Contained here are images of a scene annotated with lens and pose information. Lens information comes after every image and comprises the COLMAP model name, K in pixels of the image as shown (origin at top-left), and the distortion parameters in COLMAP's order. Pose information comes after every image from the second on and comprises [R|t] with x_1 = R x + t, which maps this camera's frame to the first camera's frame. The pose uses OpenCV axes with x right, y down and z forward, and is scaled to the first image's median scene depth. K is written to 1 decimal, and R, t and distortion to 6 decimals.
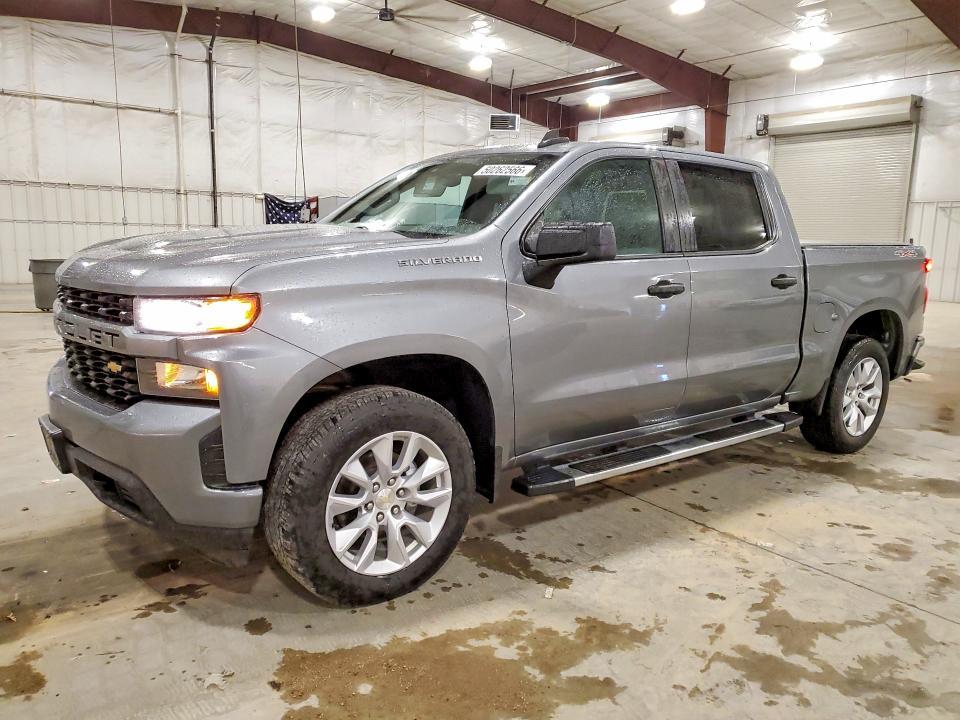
lens RADIAL K [[733.3, 0, 489.1], [0, 733.3, 356.4], [0, 0, 1]] dist [0.024852, 0.004062]
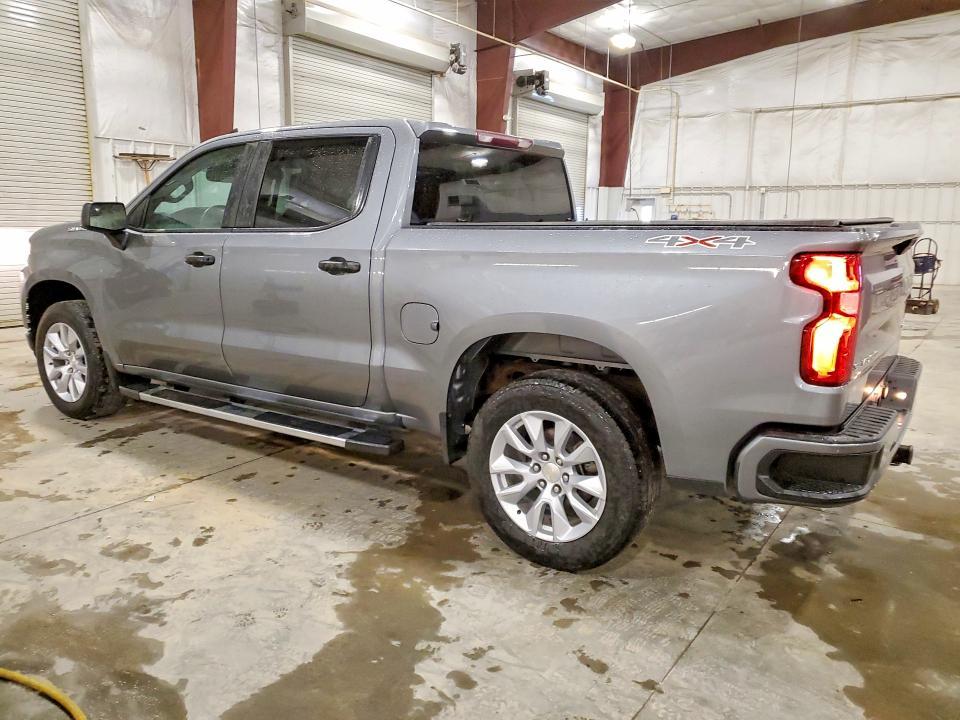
lens RADIAL K [[733.3, 0, 489.1], [0, 733.3, 356.4], [0, 0, 1]] dist [0.024852, 0.004062]
pose [[0.308998, 0.154427, -0.938441, 1.265873], [-0.159788, 0.981133, 0.108839, -0.121554], [0.937543, 0.116321, 0.327844, 0.915219]]
